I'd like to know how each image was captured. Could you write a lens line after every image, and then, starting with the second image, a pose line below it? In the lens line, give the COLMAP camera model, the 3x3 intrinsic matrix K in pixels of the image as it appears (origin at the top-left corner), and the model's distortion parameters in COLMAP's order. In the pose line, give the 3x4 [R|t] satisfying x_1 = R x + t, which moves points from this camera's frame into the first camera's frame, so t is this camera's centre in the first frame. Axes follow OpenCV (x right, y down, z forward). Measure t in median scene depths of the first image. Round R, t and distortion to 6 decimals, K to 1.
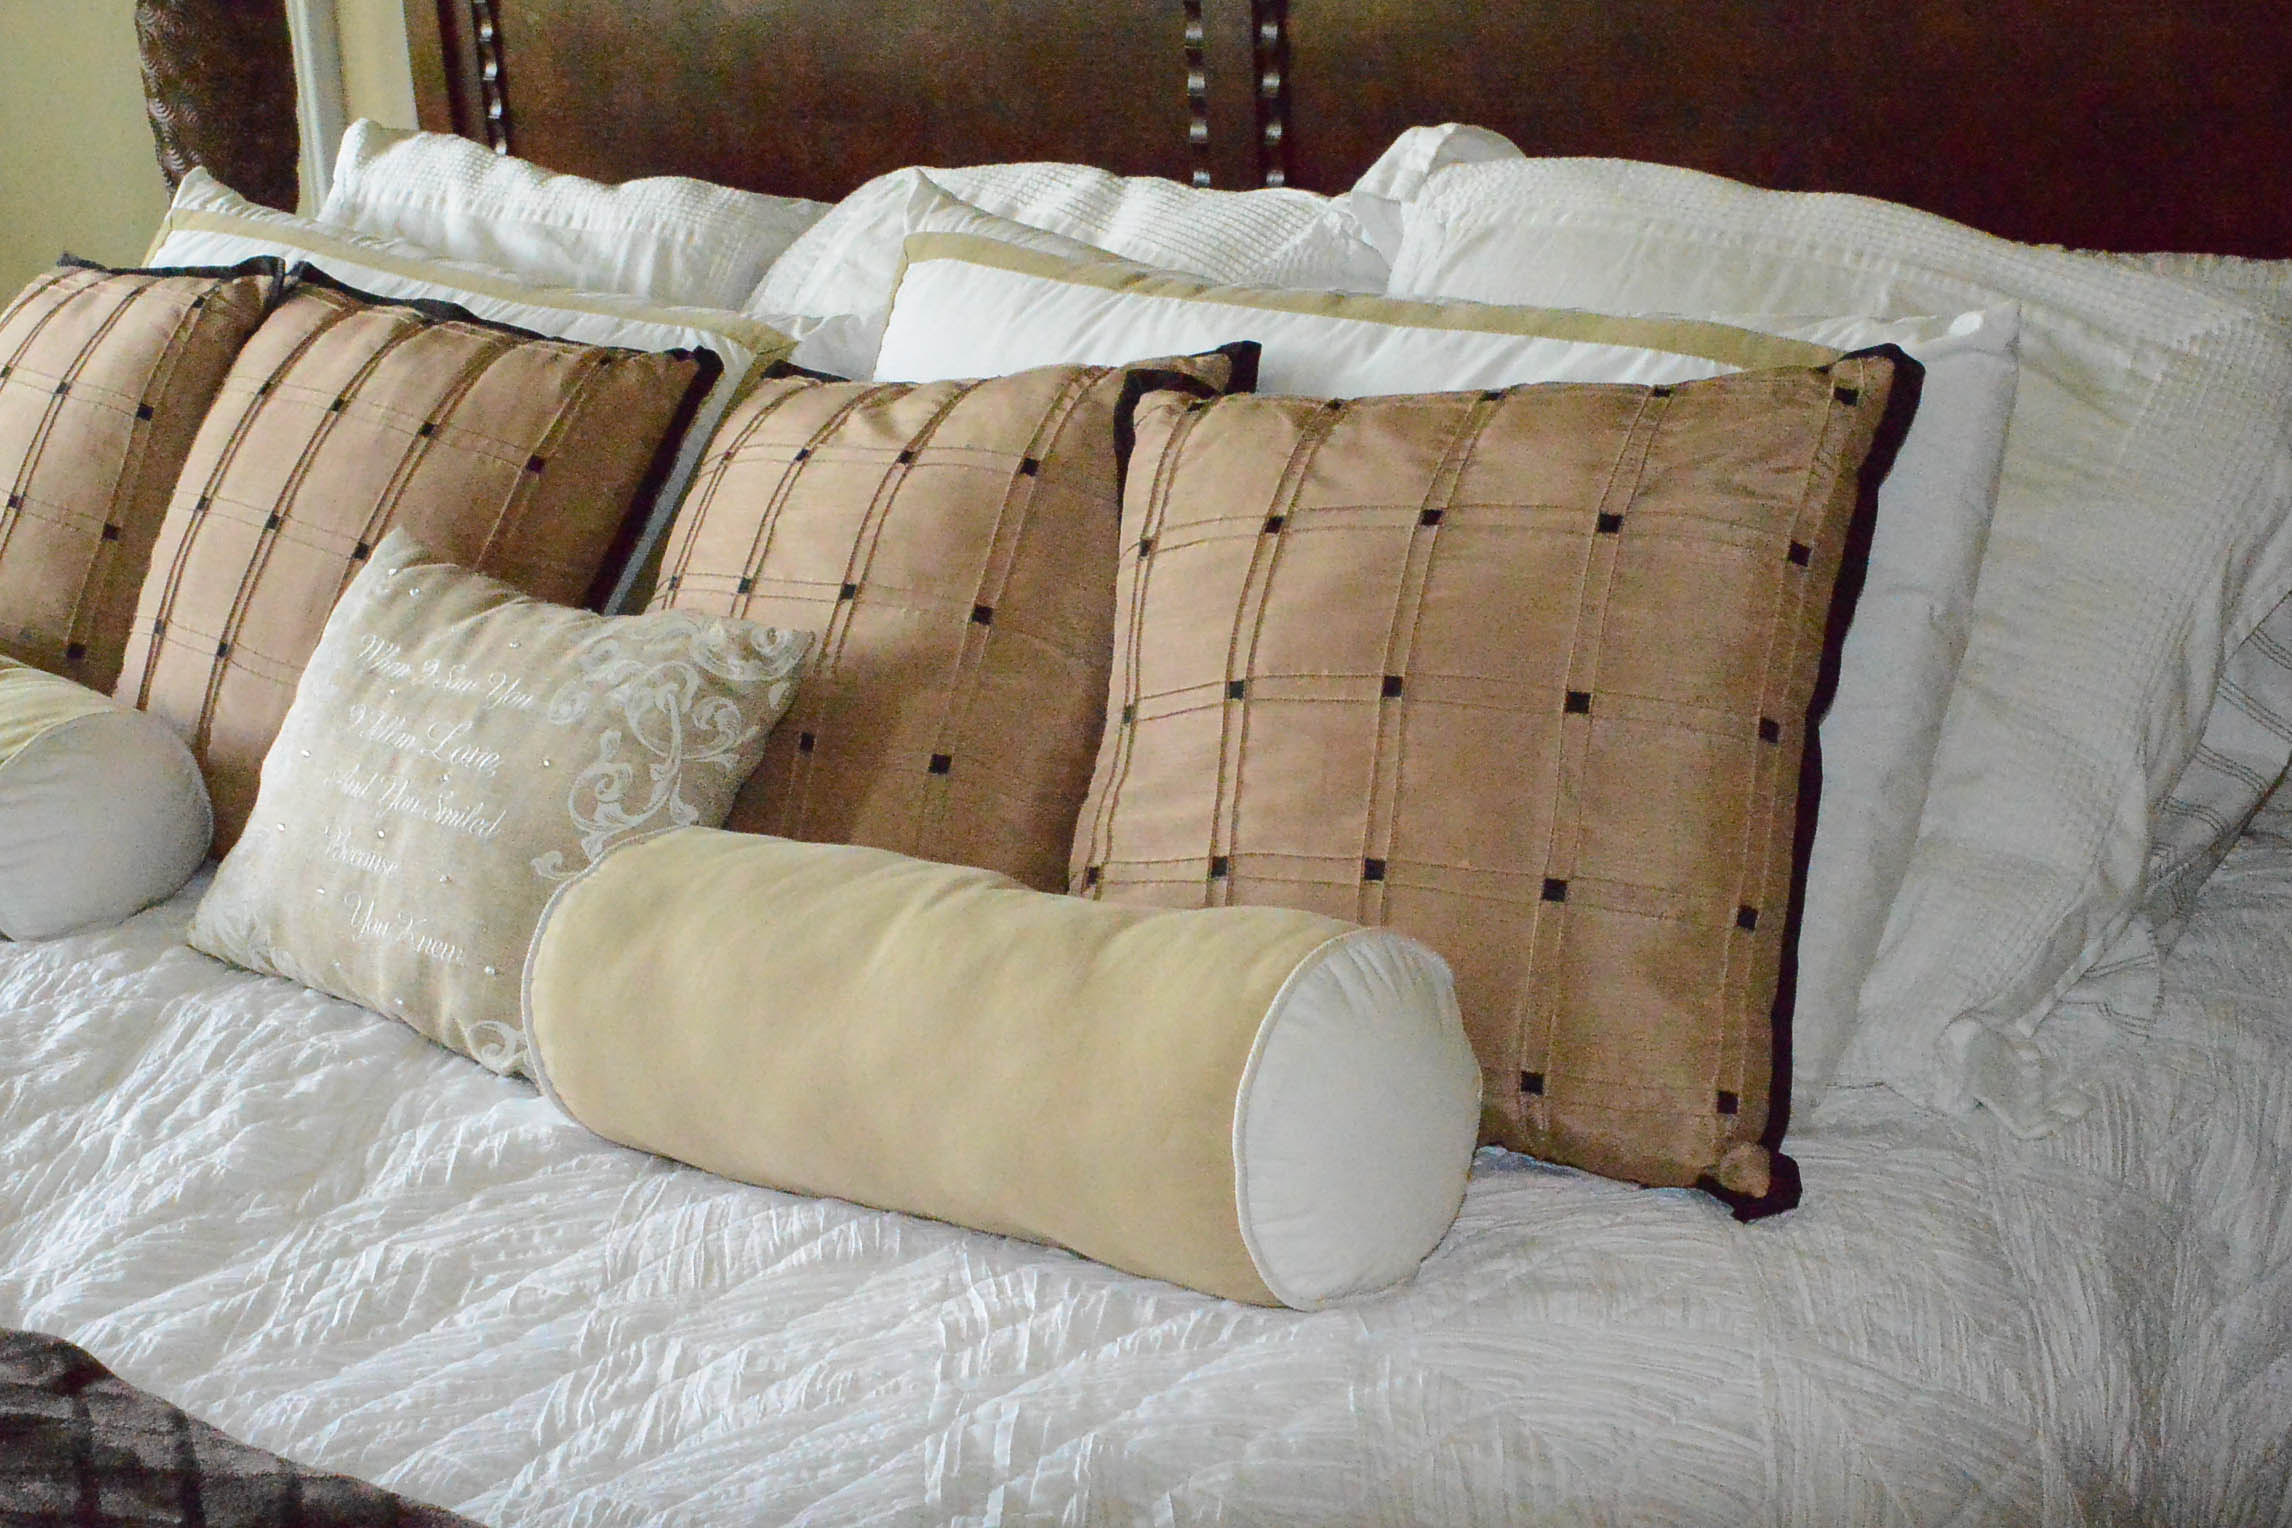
lens RADIAL K [[3228.4, 0, 1146.0], [0, 3228.4, 764.0], [0, 0, 1]] dist [-0.042440, 0.012894]
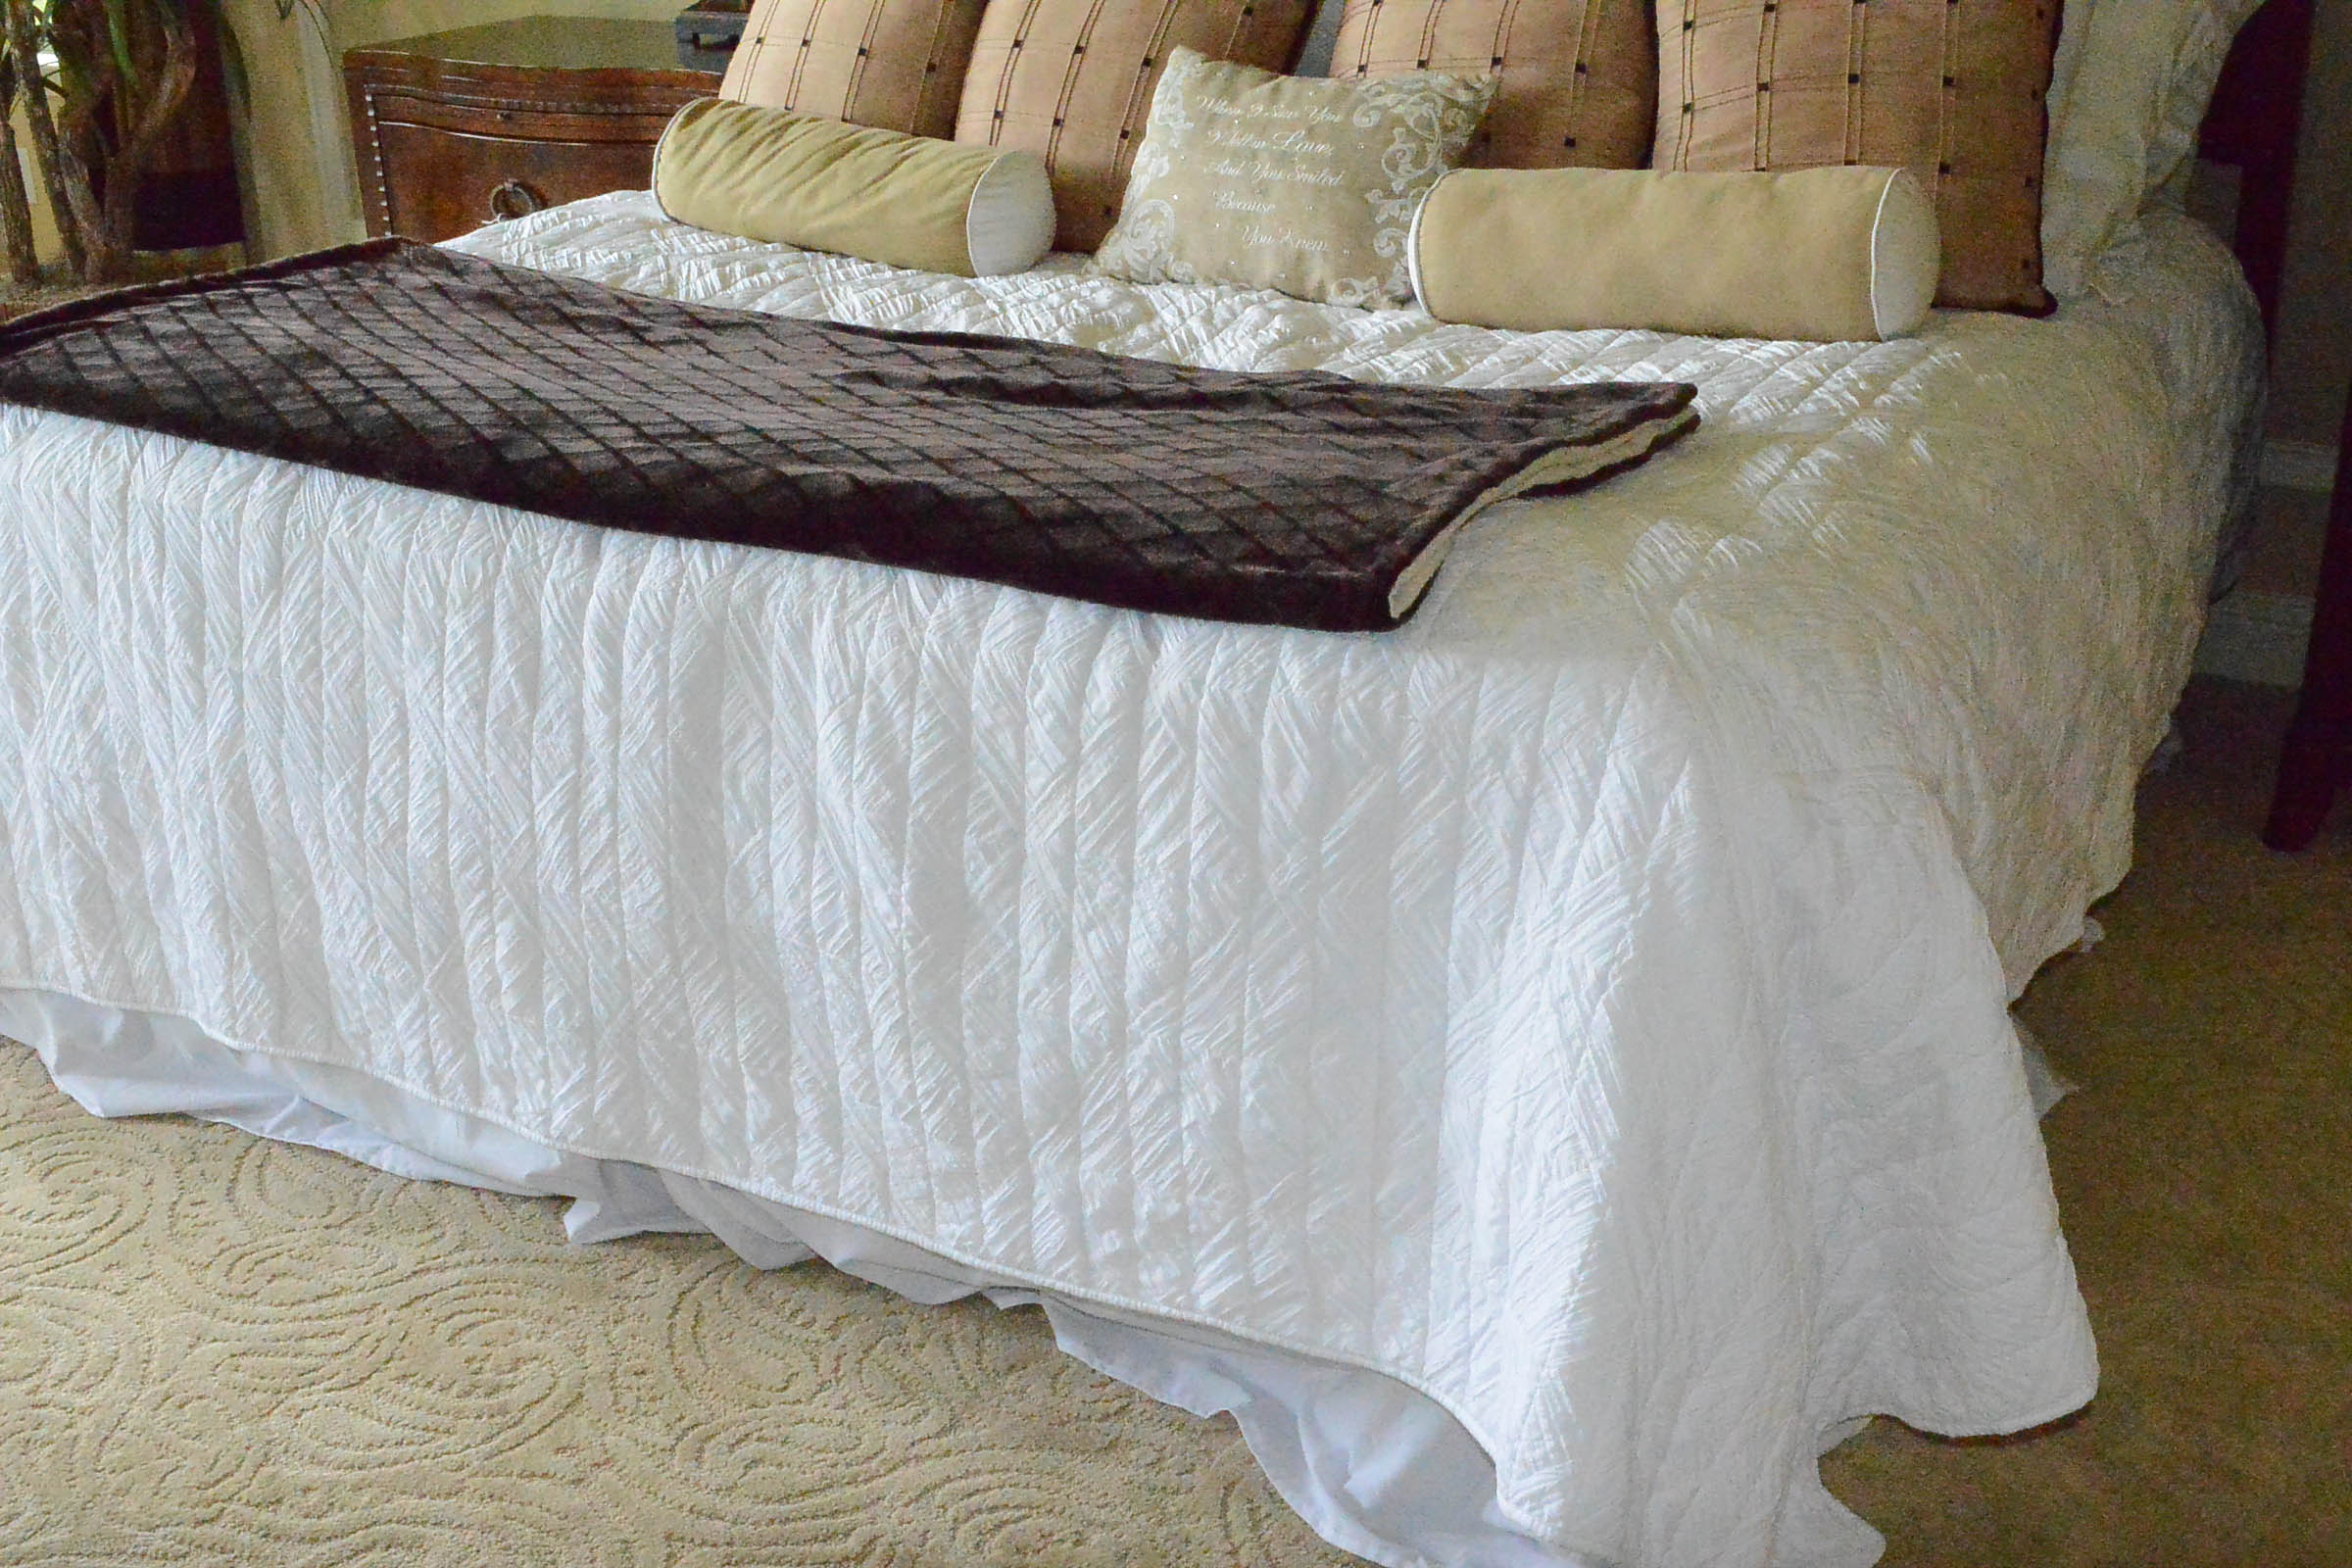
lens RADIAL K [[2572.9, 0, 1176.0], [0, 2572.9, 784.0], [0, 0, 1]] dist [-0.060671, 0.023685]
pose [[0.985023, -0.045990, 0.166179, -0.564684], [0.026817, 0.992907, 0.115830, 0.196317], [-0.170328, -0.109639, 0.979269, -0.514667]]
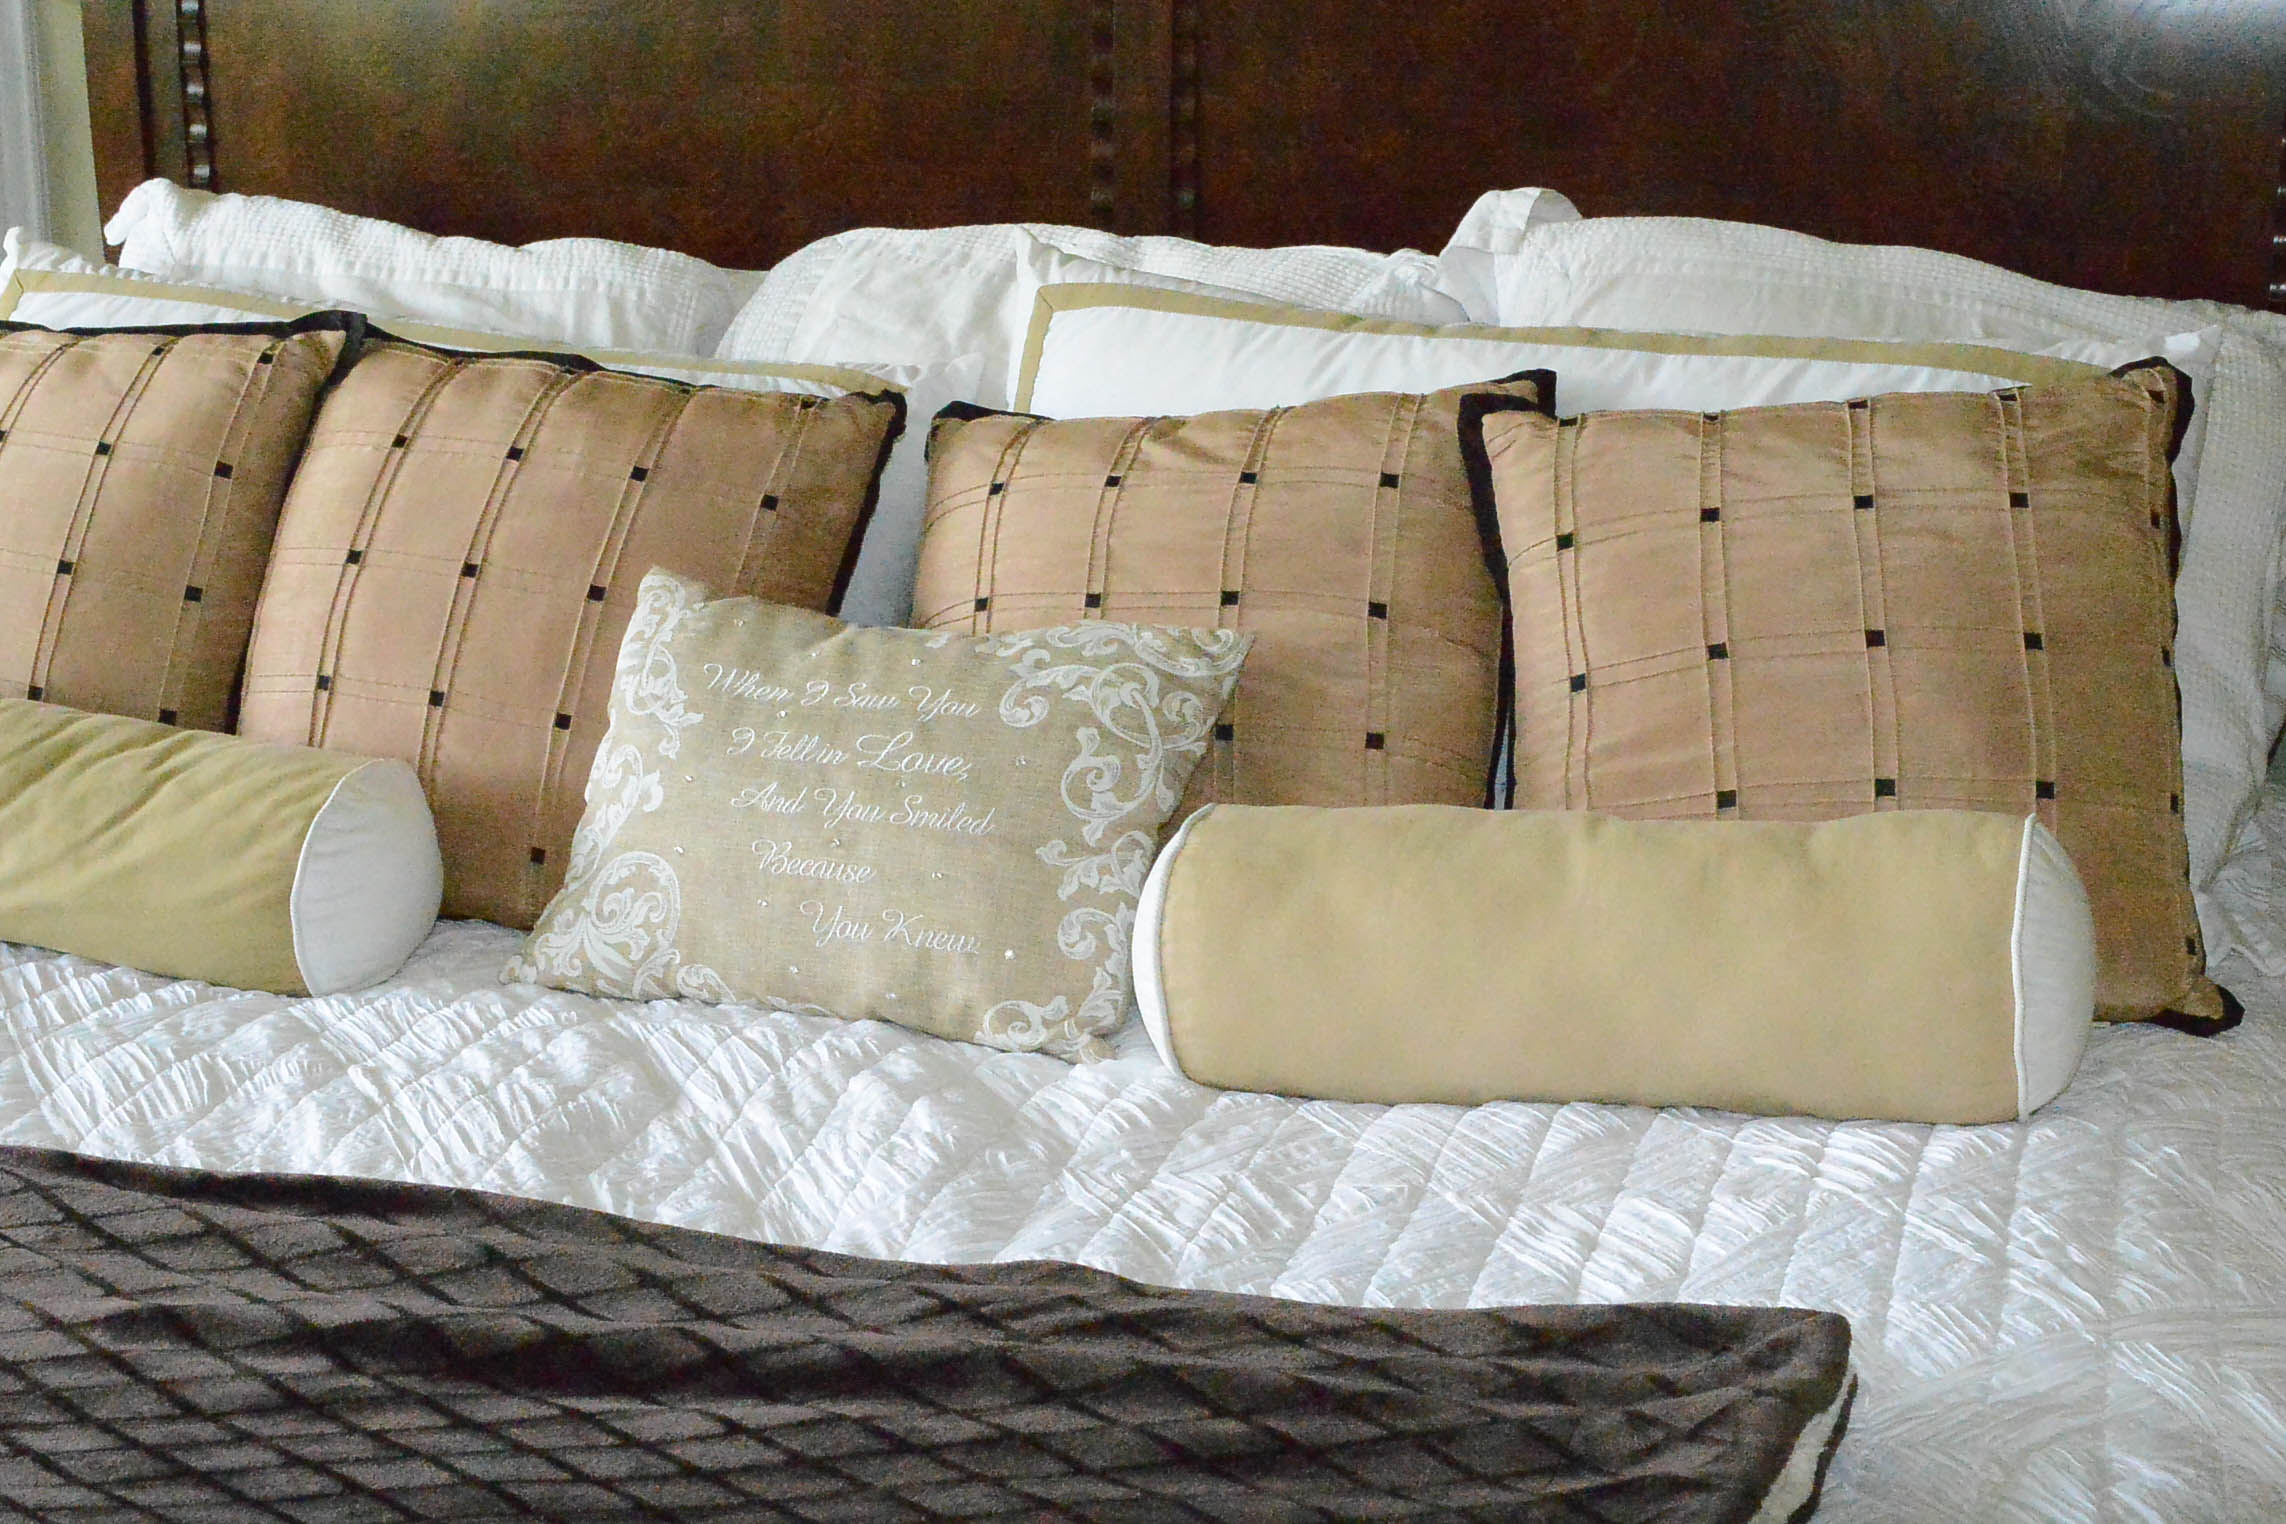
lens RADIAL K [[3428.6, 0, 1143.0], [0, 3428.6, 762.0], [0, 0, 1]] dist [-0.015710, -0.030096]
pose [[0.922366, -0.053827, 0.382548, -0.587766], [0.069033, 0.997272, -0.026123, 0.032503], [-0.380098, 0.050504, 0.923566, -0.078705]]
